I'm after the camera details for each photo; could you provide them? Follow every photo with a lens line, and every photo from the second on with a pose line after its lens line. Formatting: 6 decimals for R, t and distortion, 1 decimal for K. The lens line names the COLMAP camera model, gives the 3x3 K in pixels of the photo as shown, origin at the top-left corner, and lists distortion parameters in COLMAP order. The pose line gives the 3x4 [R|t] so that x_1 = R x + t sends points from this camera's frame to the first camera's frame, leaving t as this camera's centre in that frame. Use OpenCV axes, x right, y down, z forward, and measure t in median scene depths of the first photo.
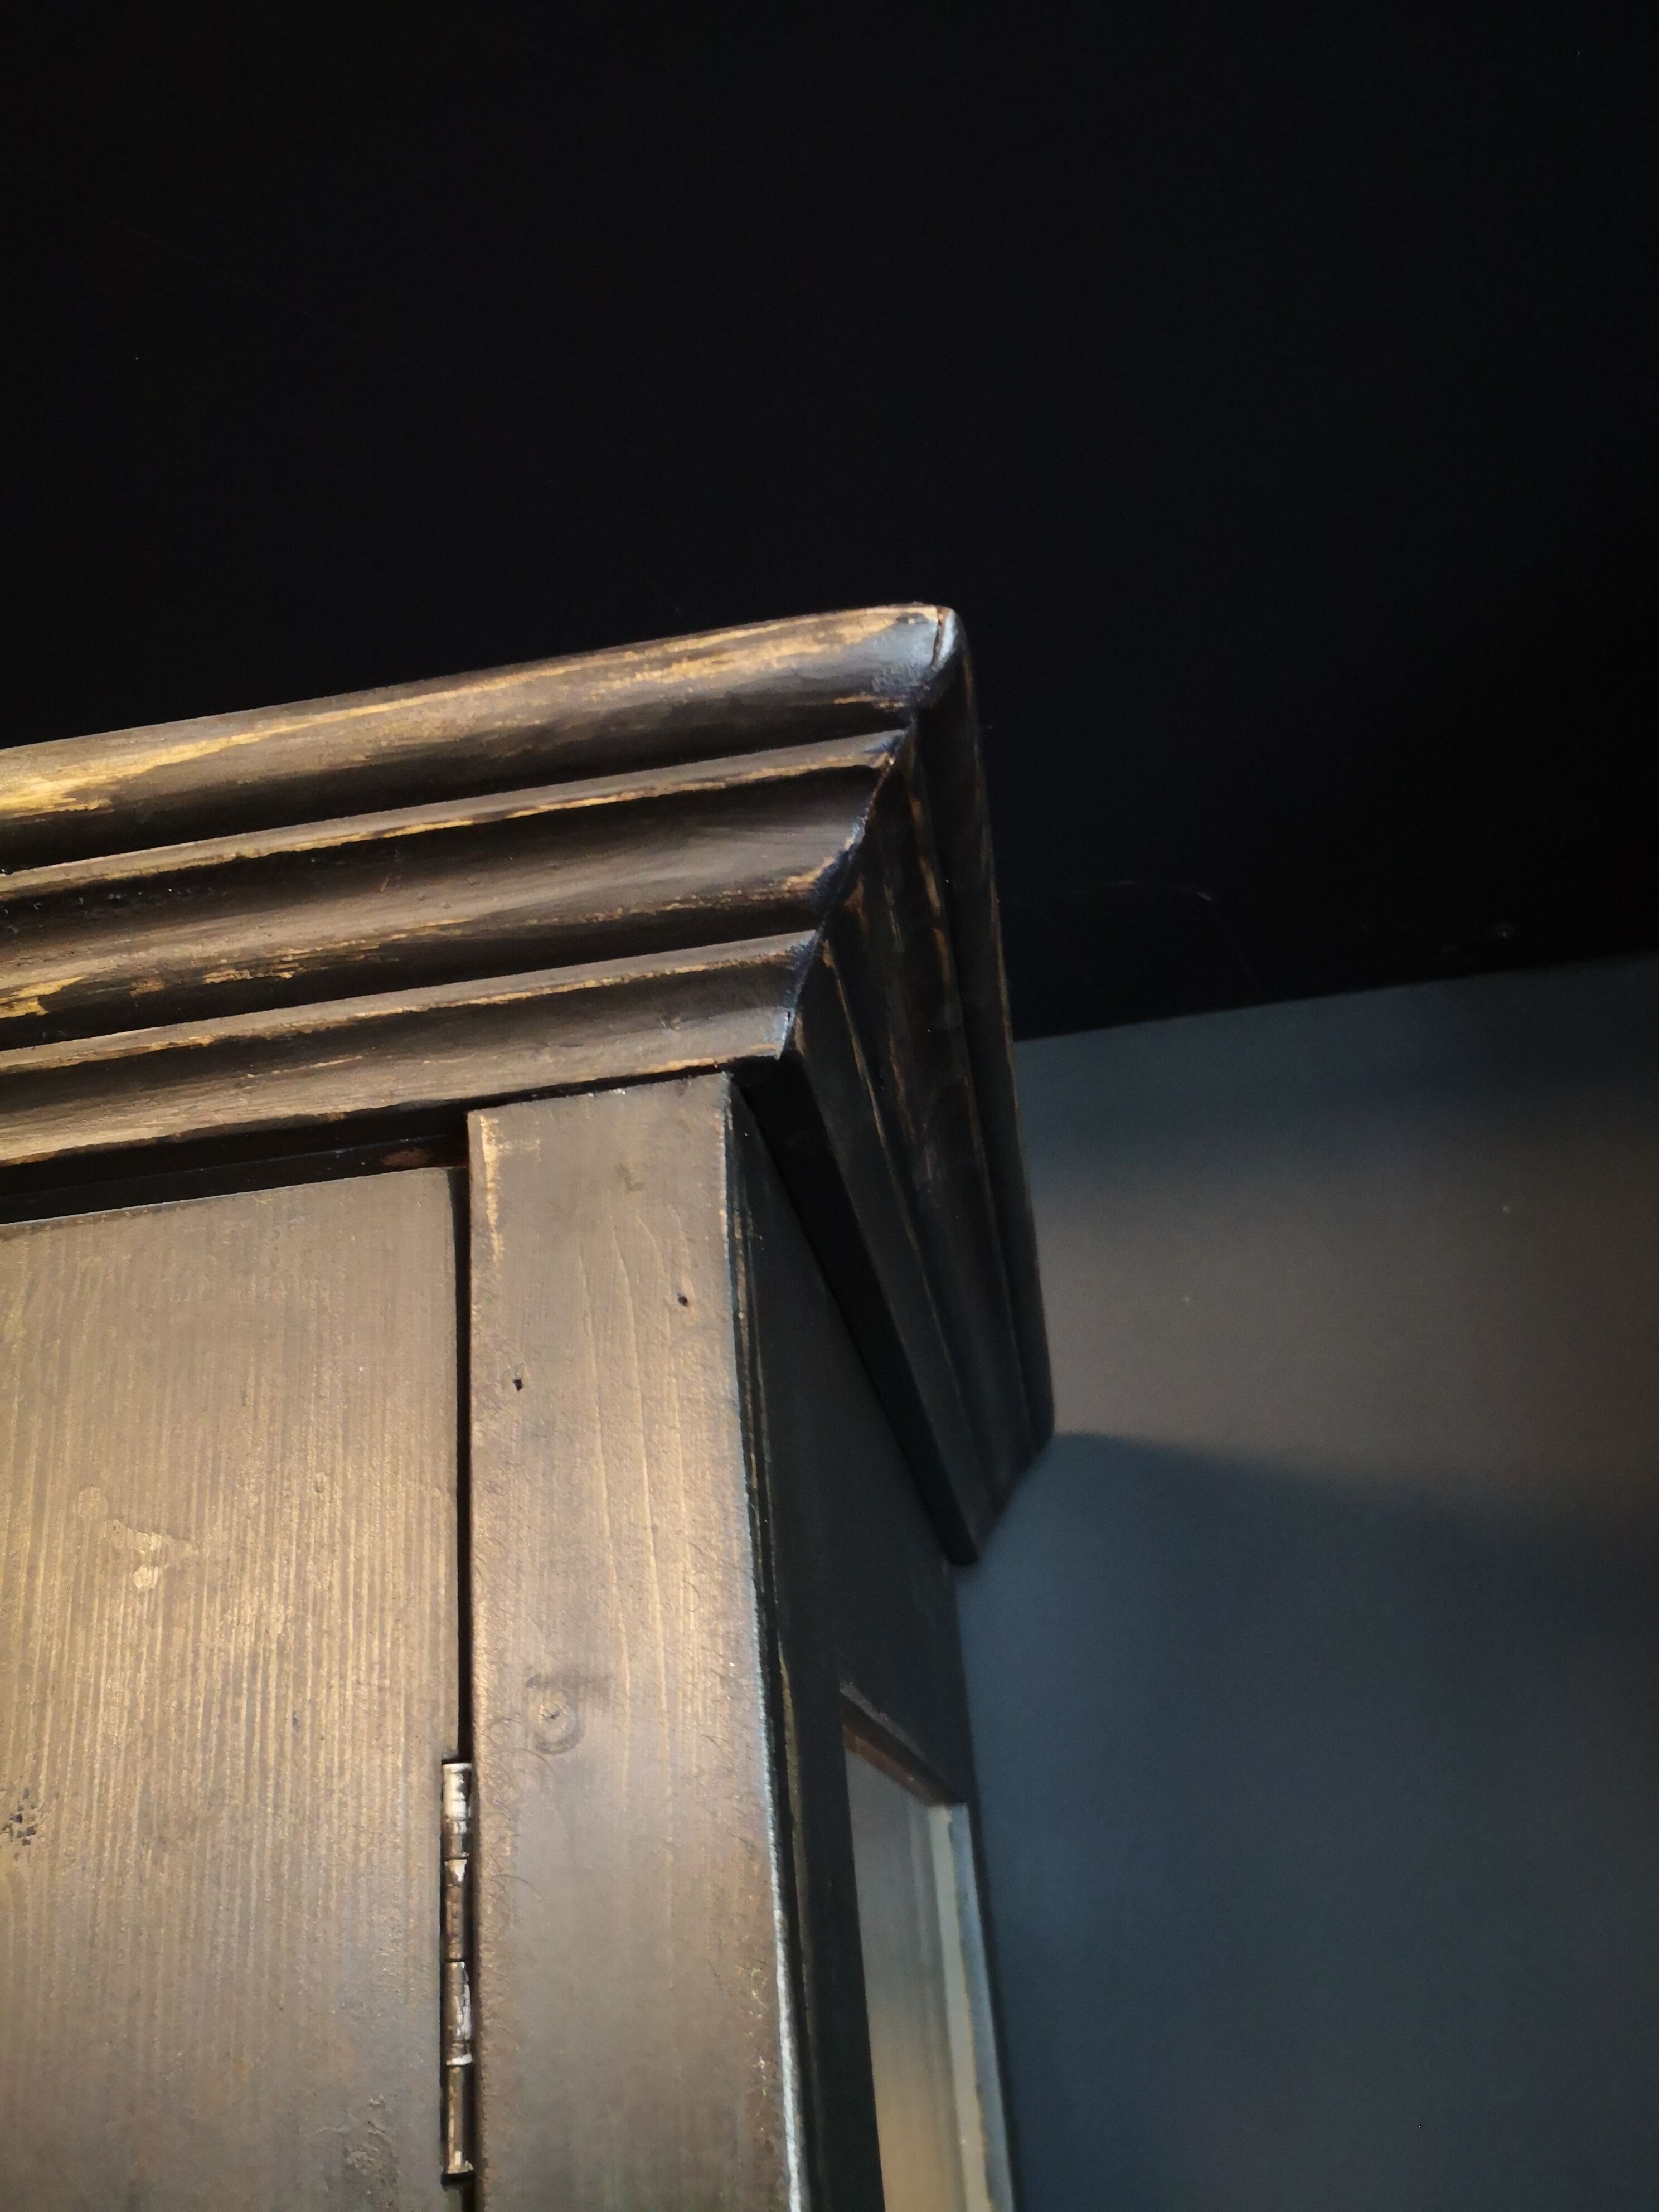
lens RADIAL K [[1797.5, 0, 832.5], [0, 1797.5, 1100.5], [0, 0, 1]] dist [0.029359, -0.065268]
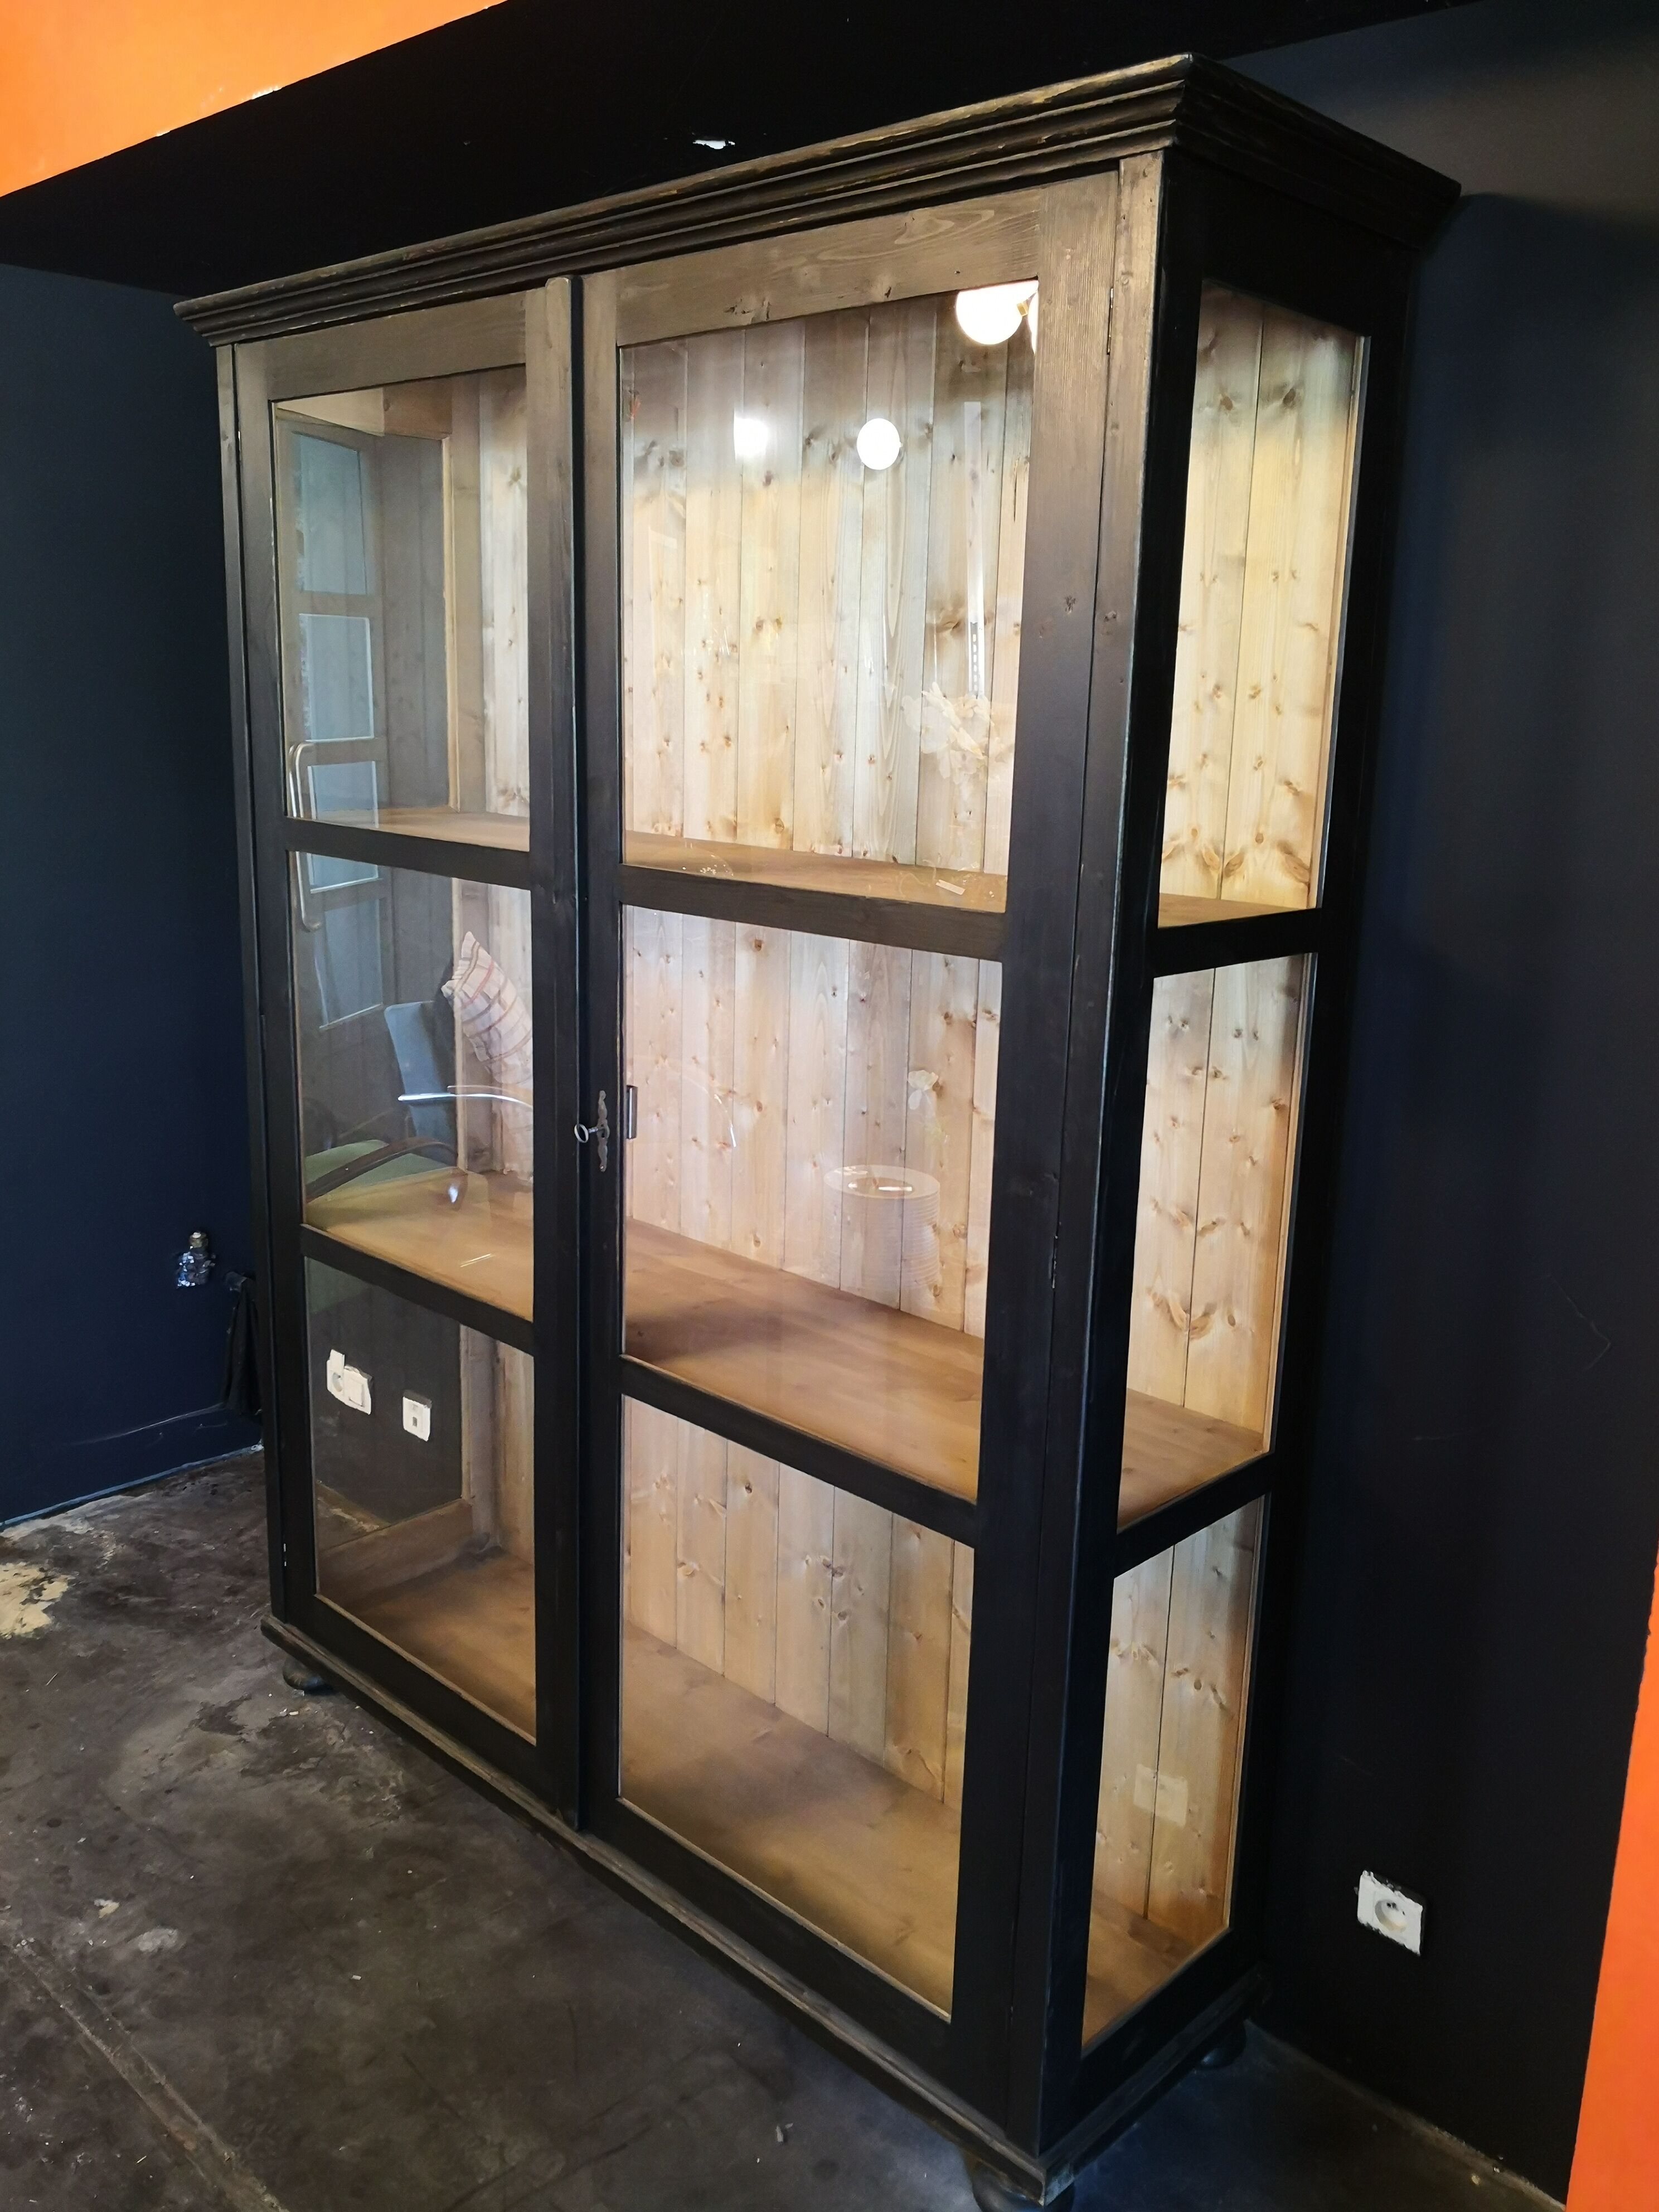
lens RADIAL K [[1797.5, 0, 823.4], [0, 1797.5, 1085.1], [0, 0, 1]] dist [0.029359, -0.065268]
pose [[0.812899, 0.226312, -0.536636, 2.526379], [0.160027, 0.799156, 0.579432, -1.022602], [0.559988, -0.556896, 0.613417, -4.196065]]
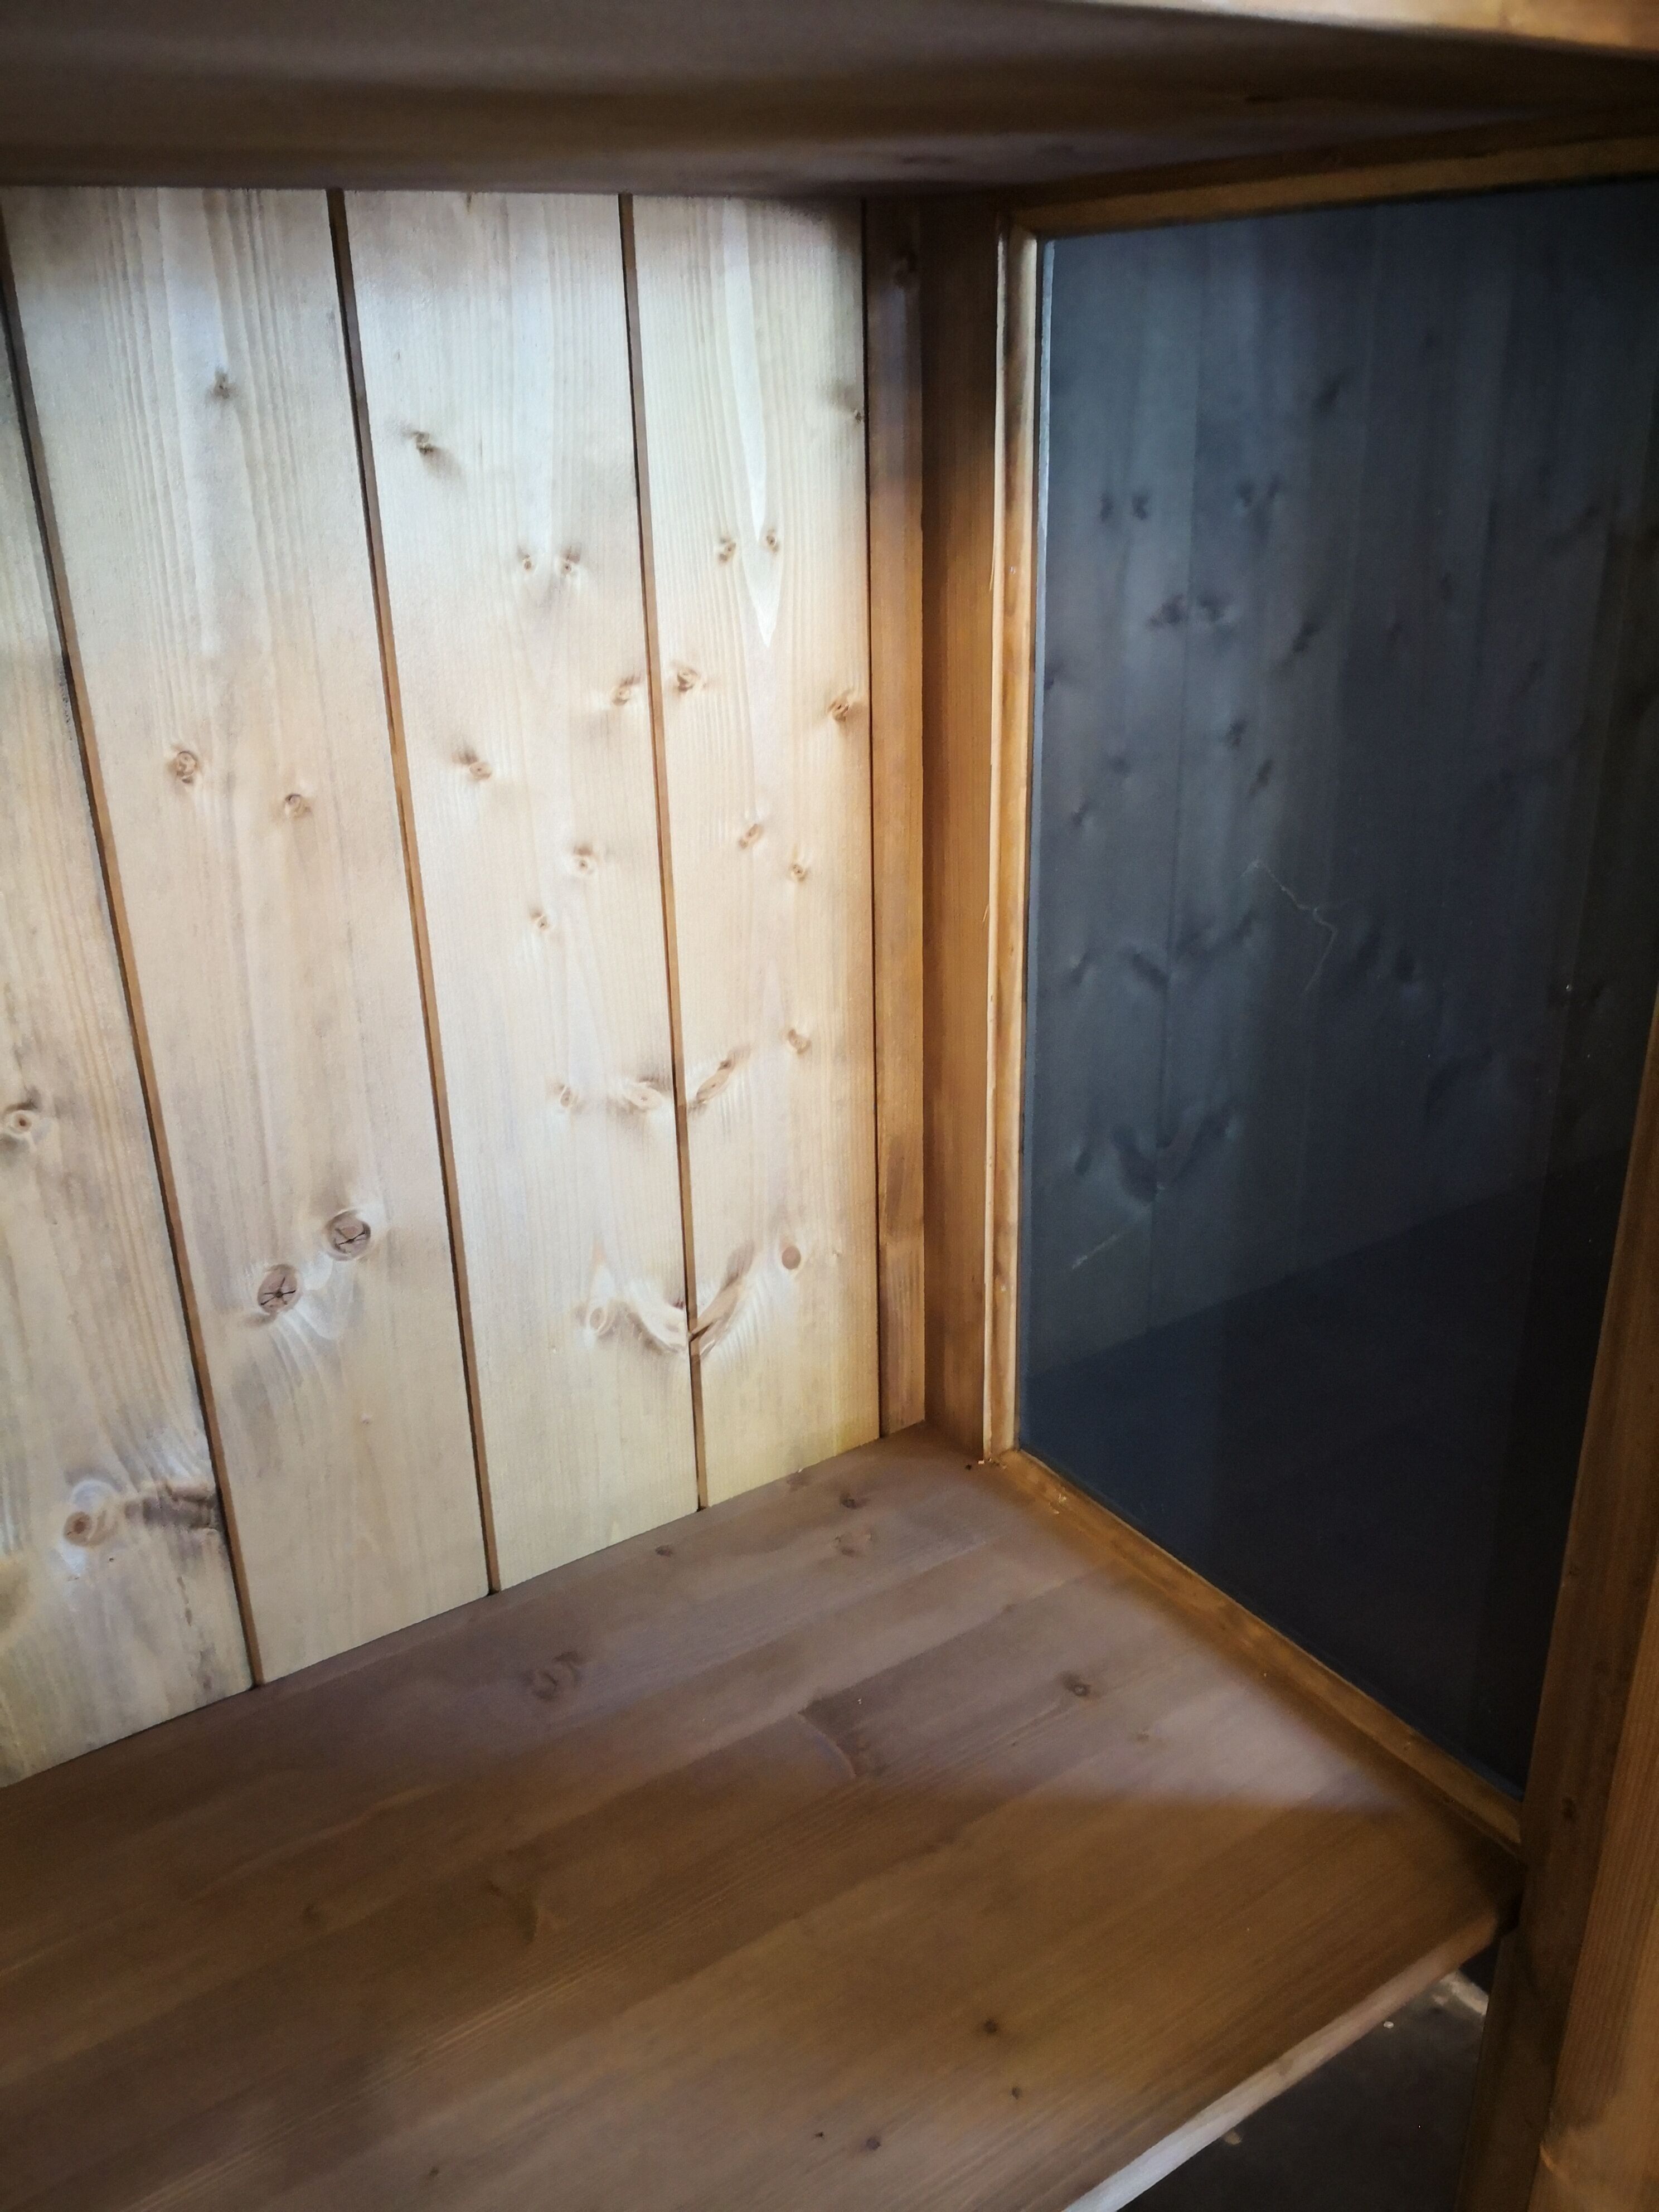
lens RADIAL K [[1797.5, 0, 823.4], [0, 1797.5, 1116.0], [0, 0, 1]] dist [0.029359, -0.065268]
pose [[0.736390, -0.202795, 0.645448, -1.758239], [-0.323073, 0.732814, 0.598839, 2.196994], [-0.594435, -0.649506, 0.474119, -0.647569]]
